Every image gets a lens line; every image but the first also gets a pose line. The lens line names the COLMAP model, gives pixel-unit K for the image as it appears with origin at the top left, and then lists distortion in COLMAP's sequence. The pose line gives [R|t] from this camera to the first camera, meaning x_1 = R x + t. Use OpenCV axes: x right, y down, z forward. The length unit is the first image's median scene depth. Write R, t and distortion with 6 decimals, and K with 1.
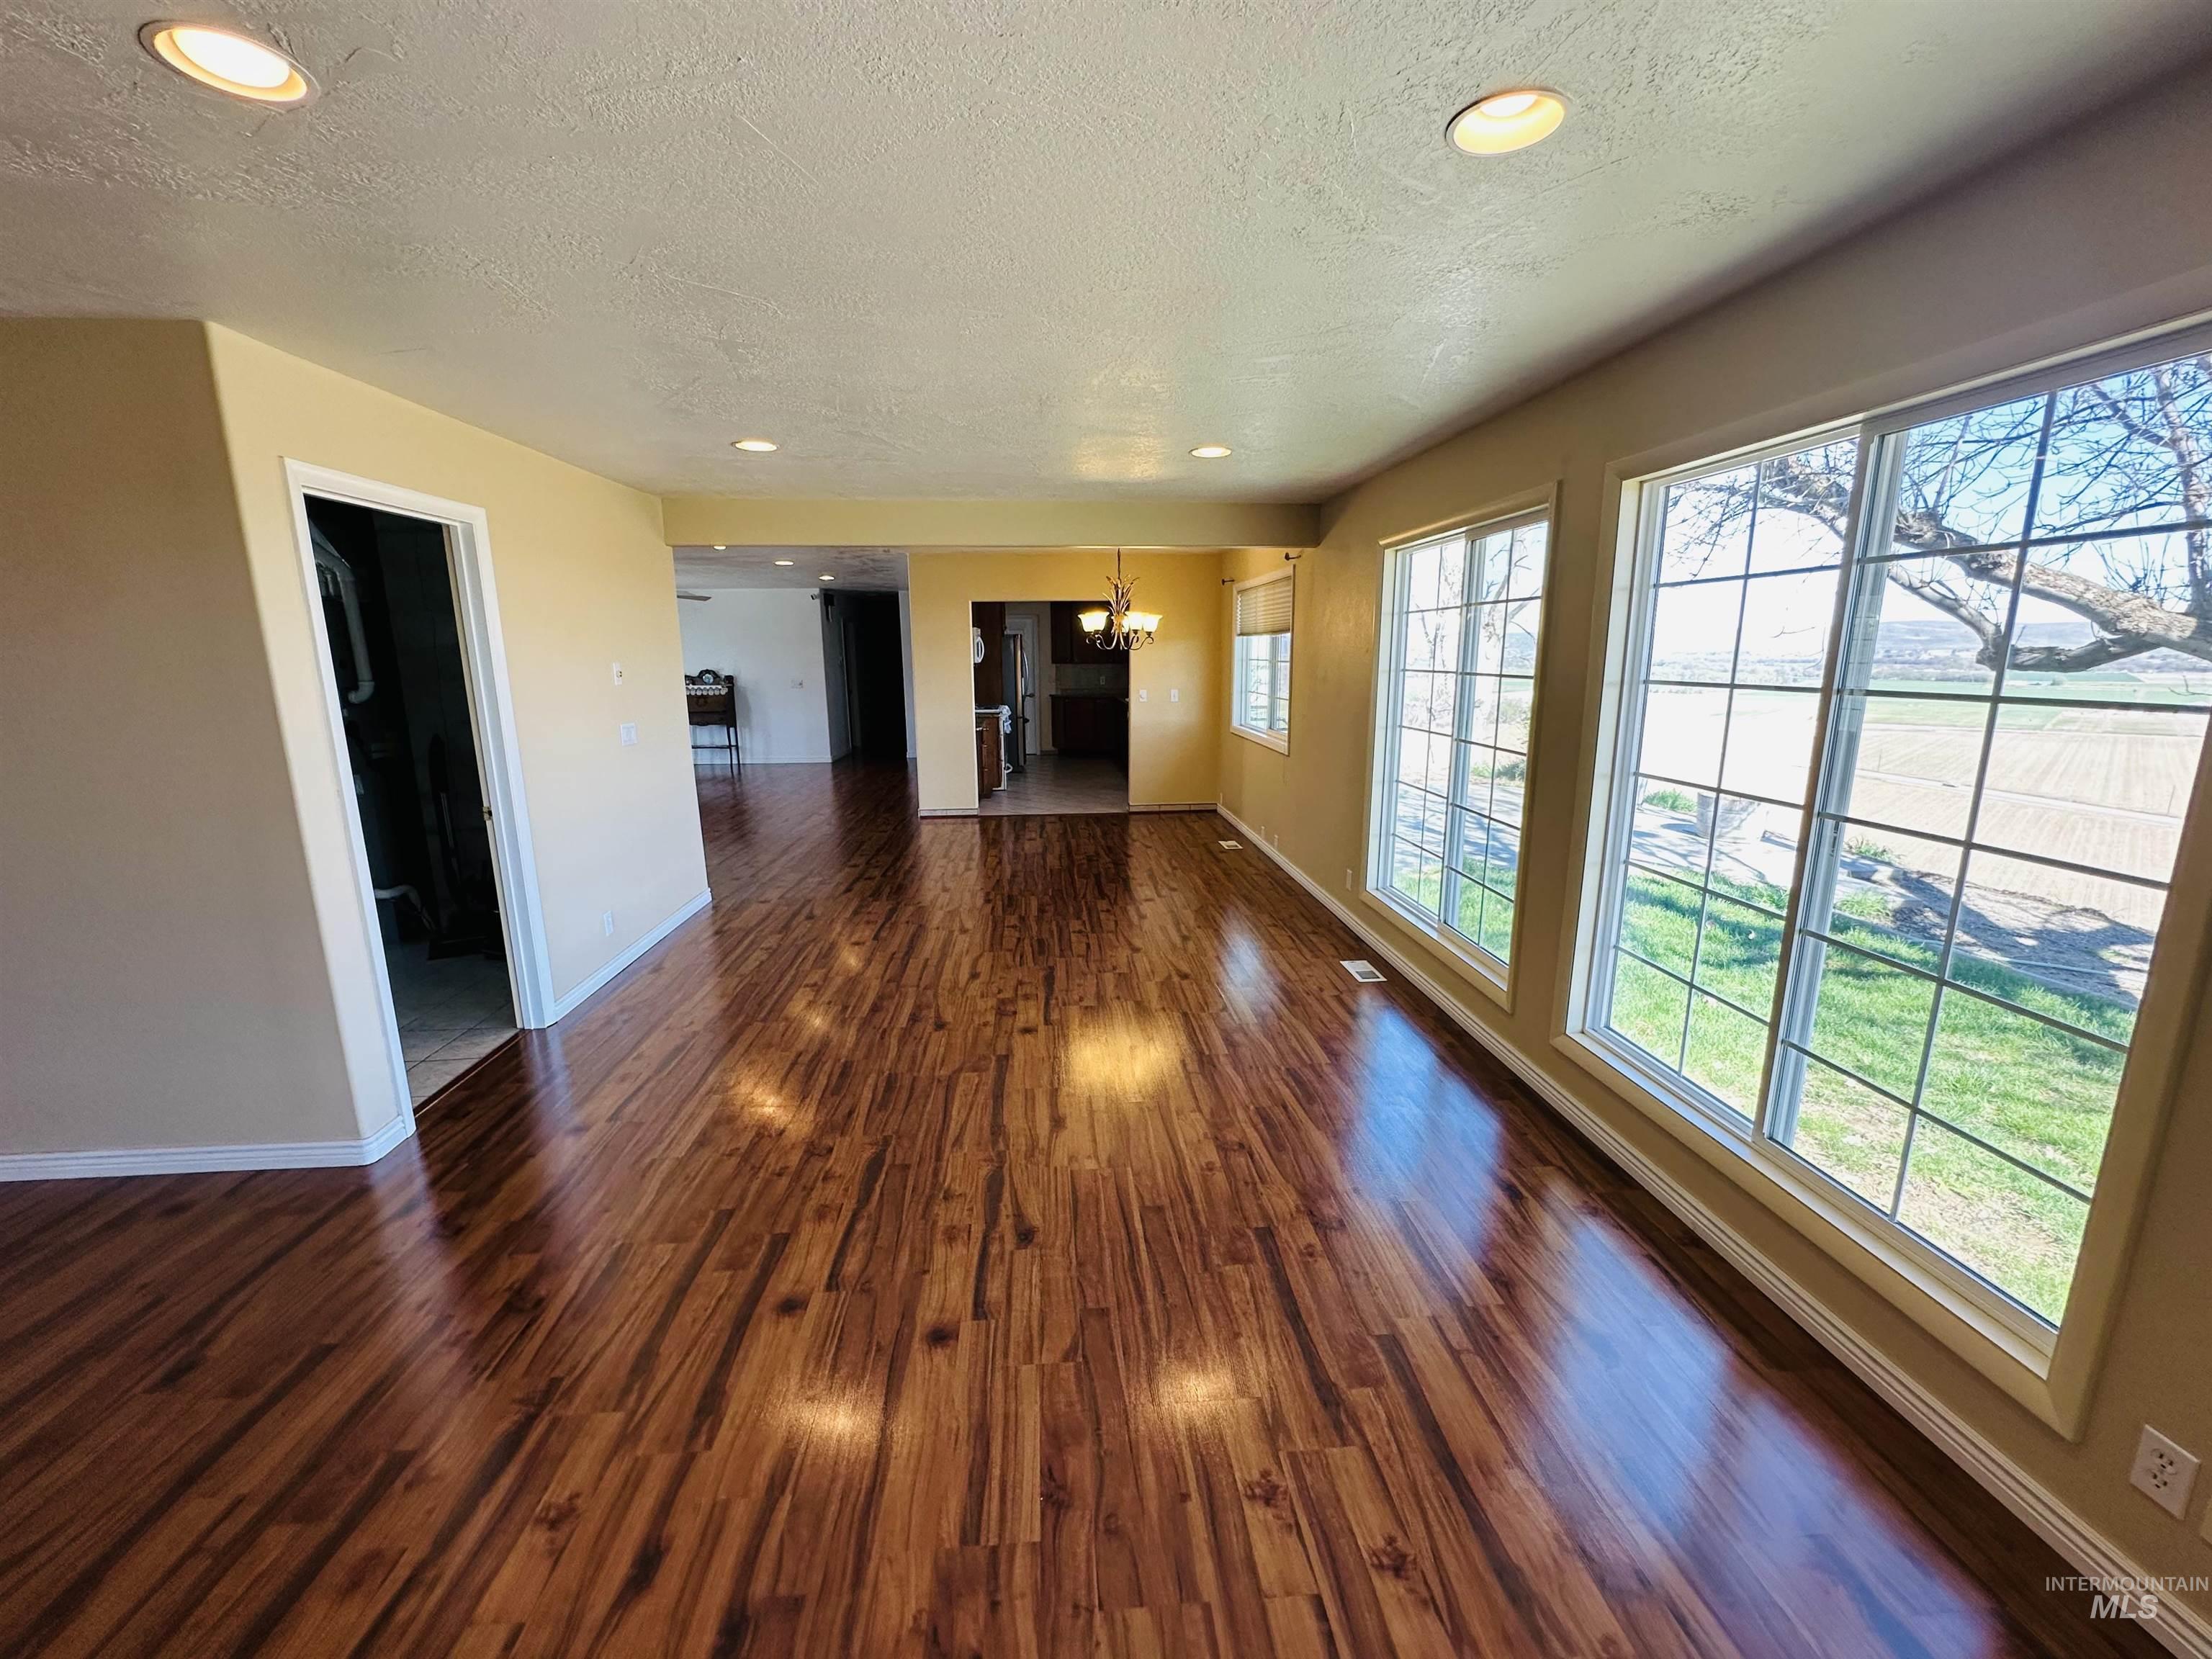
lens RADIAL K [[885.2, 0, 1106.9], [0, 885.2, 829.5], [0, 0, 1]] dist [-0.004146, 0.001116]
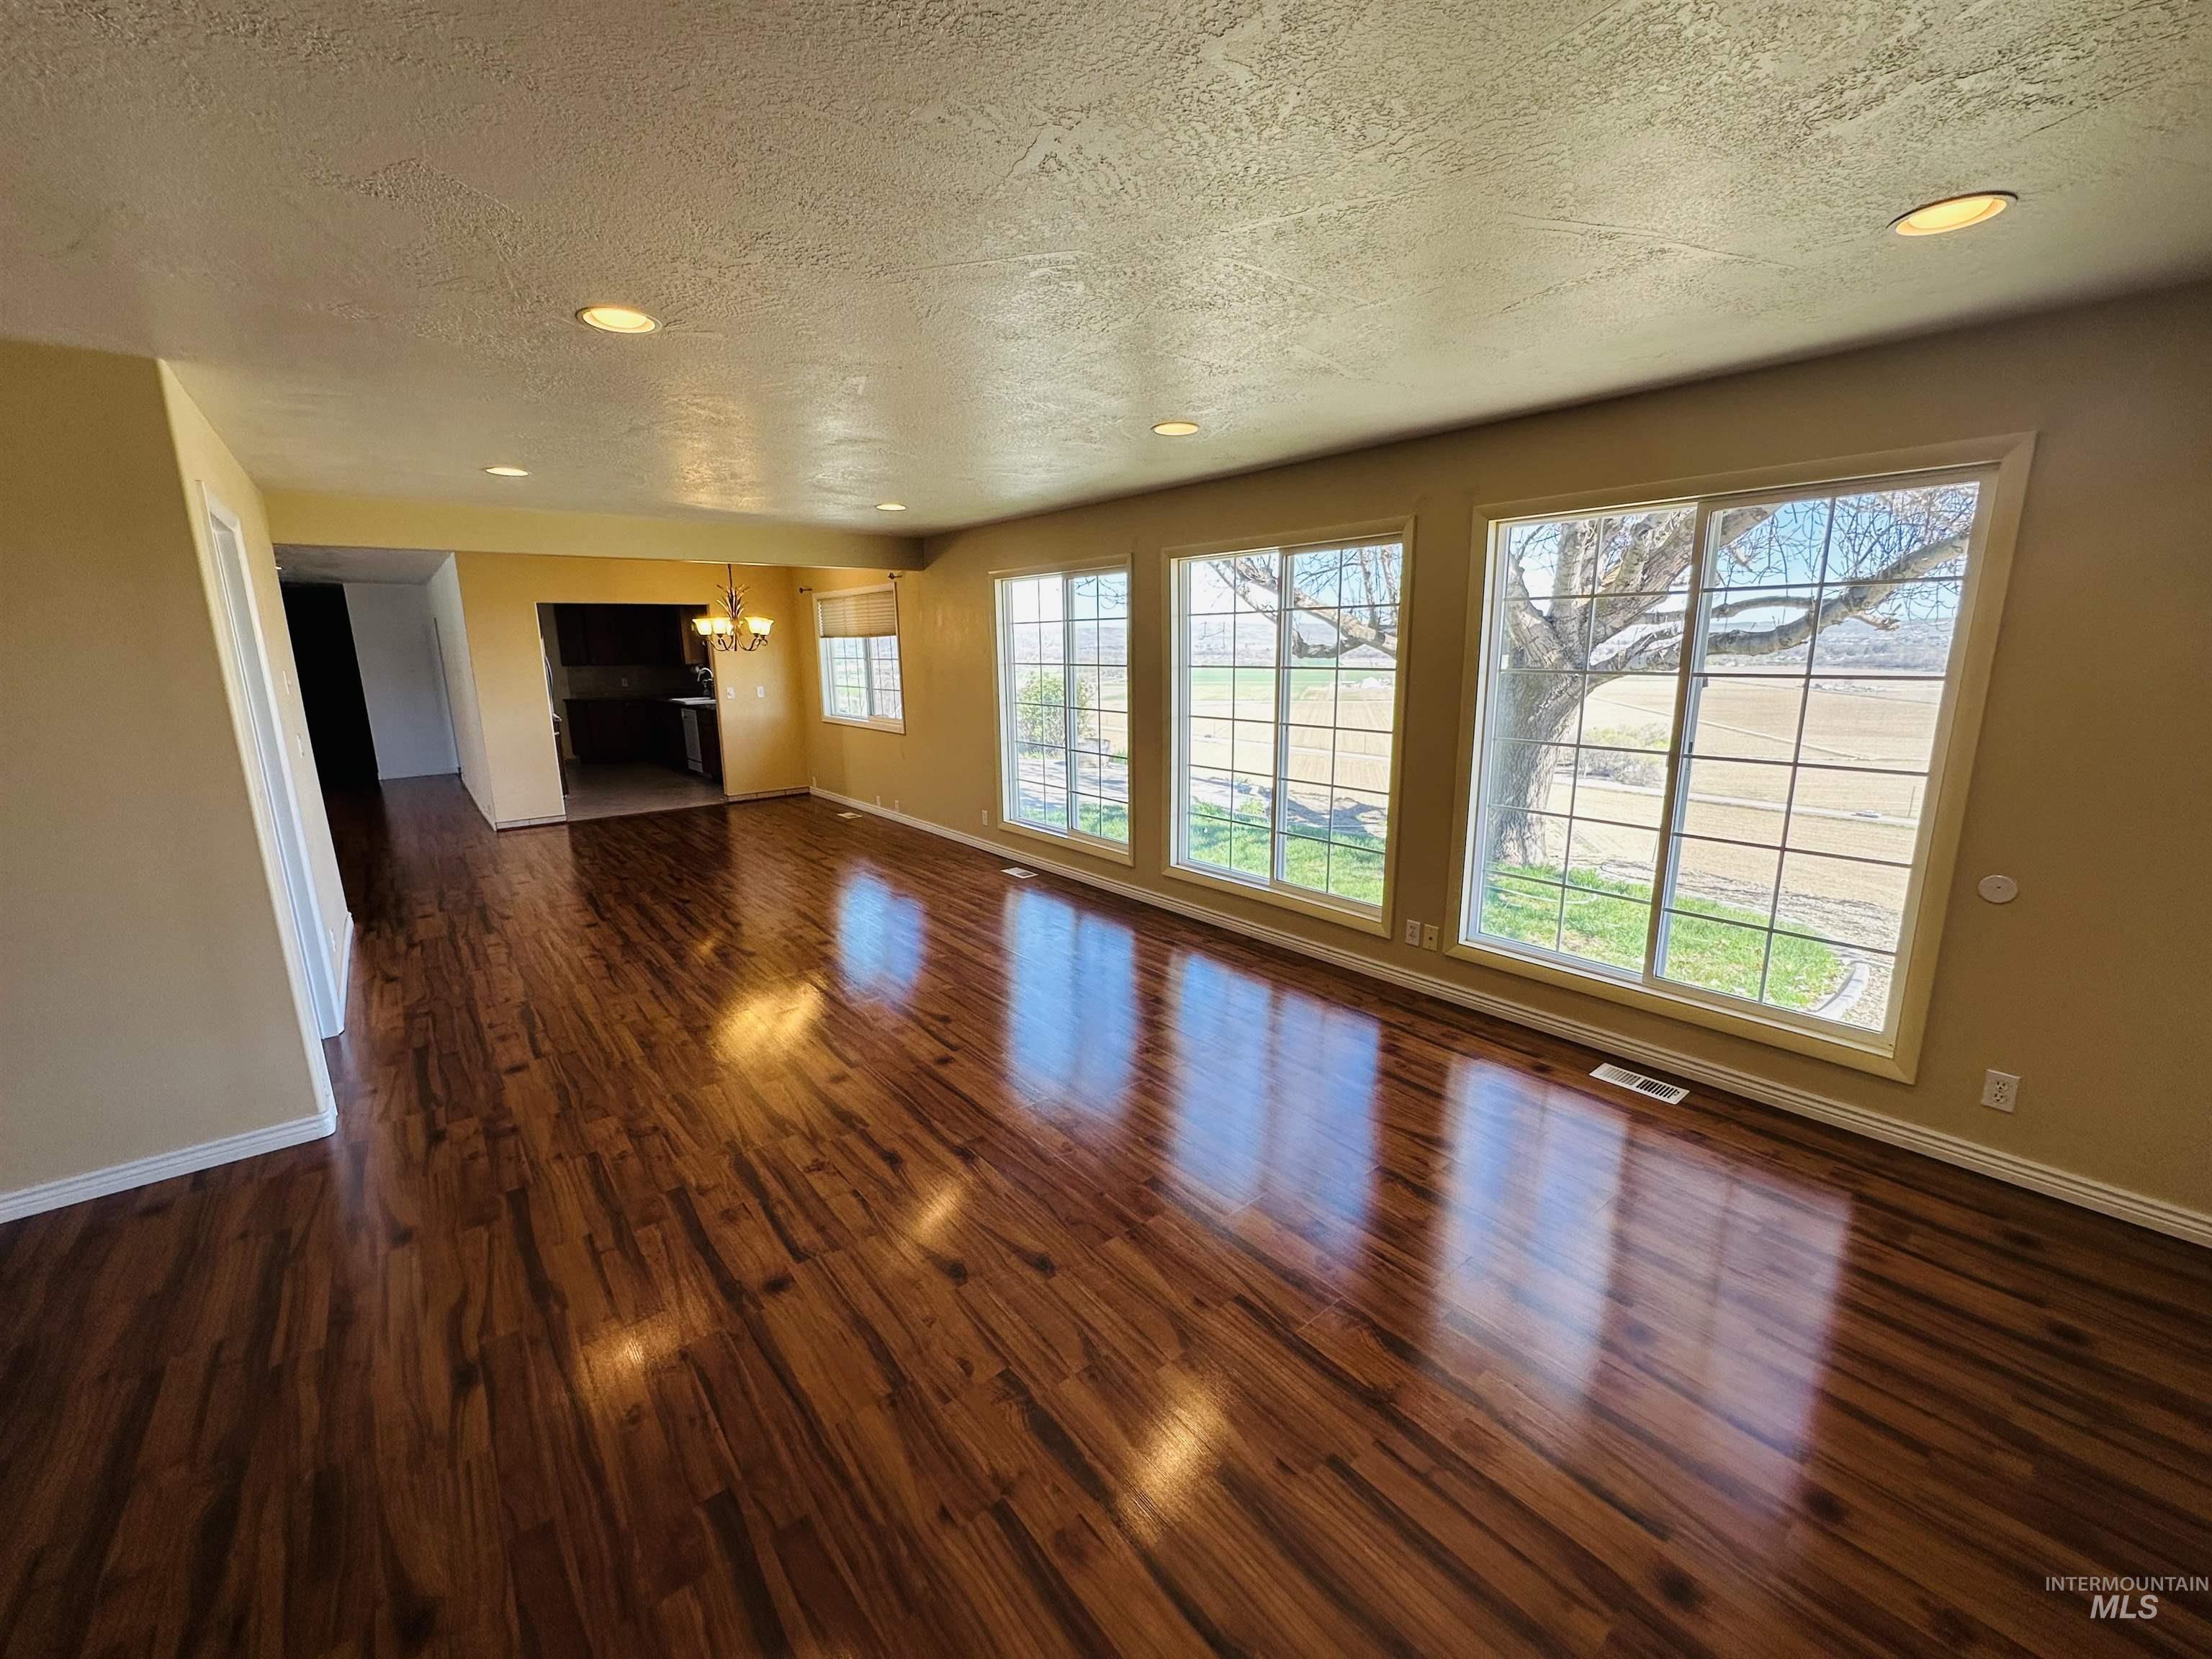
lens RADIAL K [[885.2, 0, 1108.8], [0, 885.2, 826.1], [0, 0, 1]] dist [-0.004146, 0.001116]
pose [[0.823032, -0.120204, 0.555130, -0.417941], [0.120587, 0.992049, 0.036029, 0.054930], [-0.555047, 0.037289, 0.830983, -0.305539]]
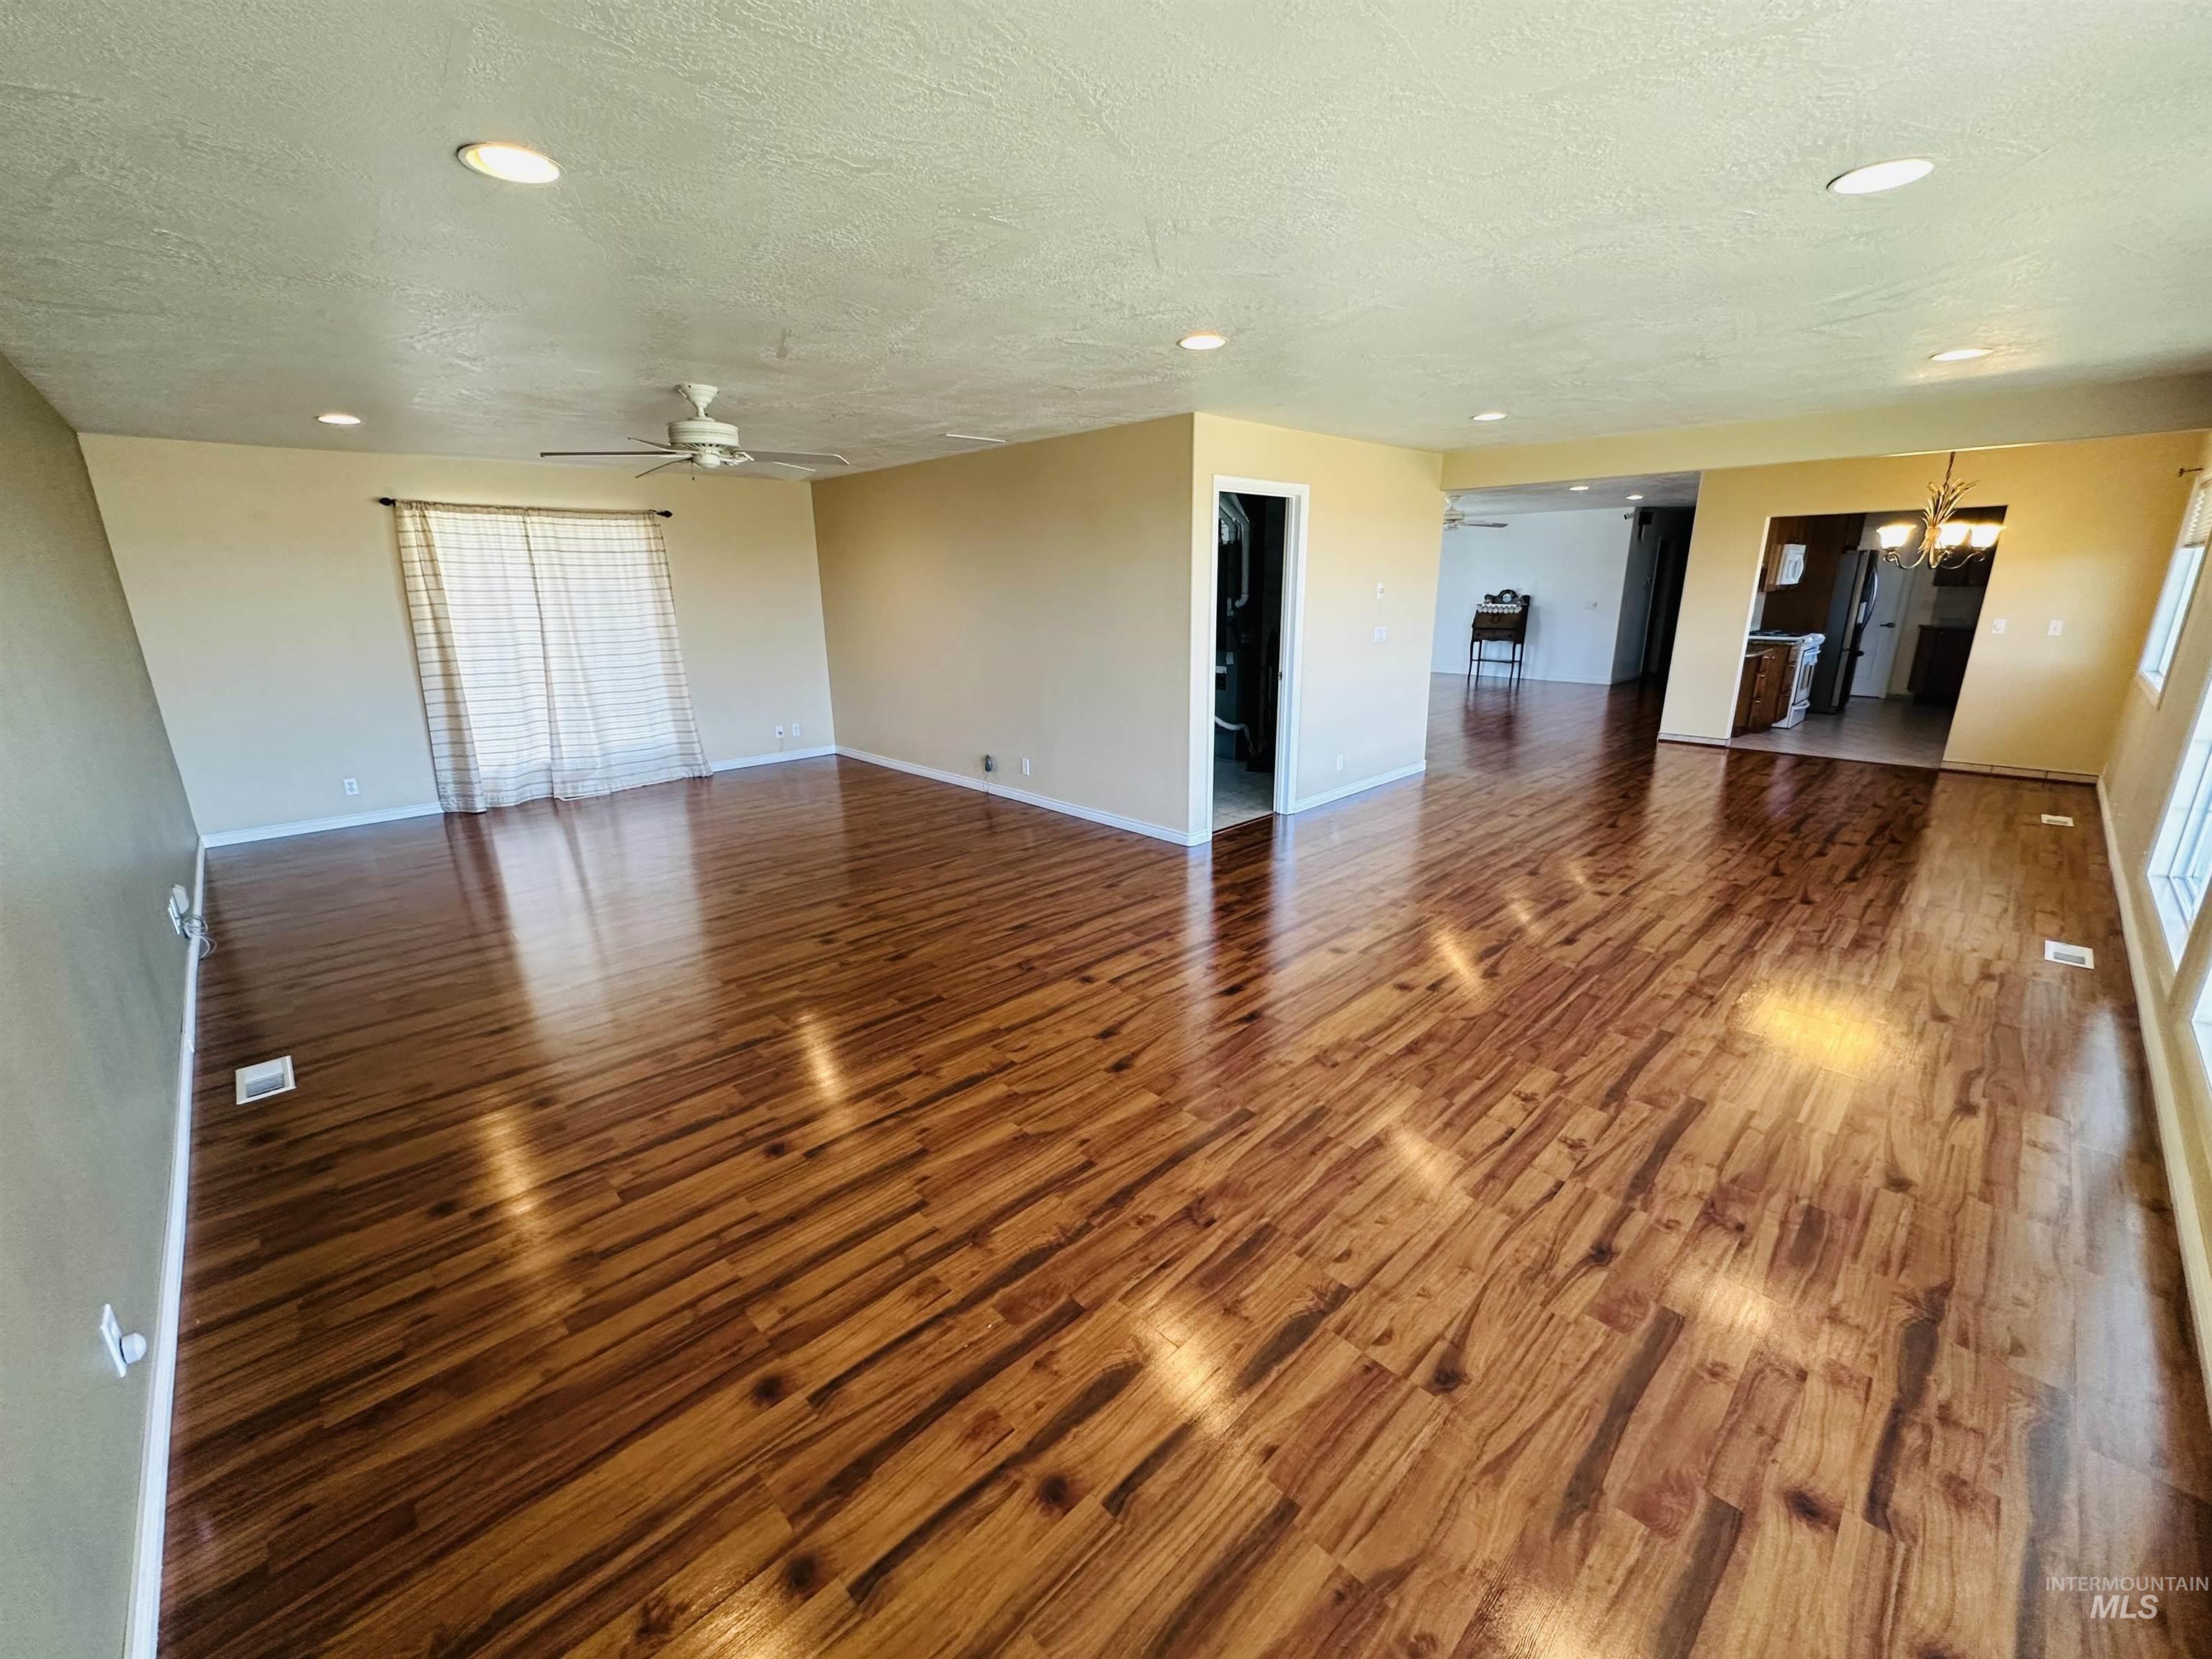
lens RADIAL K [[885.2, 0, 1107.5], [0, 885.2, 830.3], [0, 0, 1]] dist [-0.004146, 0.001116]
pose [[0.638201, 0.208937, -0.740976, 0.332863], [-0.144395, 0.977874, 0.151370, 0.053052], [0.756208, 0.010389, 0.654249, -0.281230]]
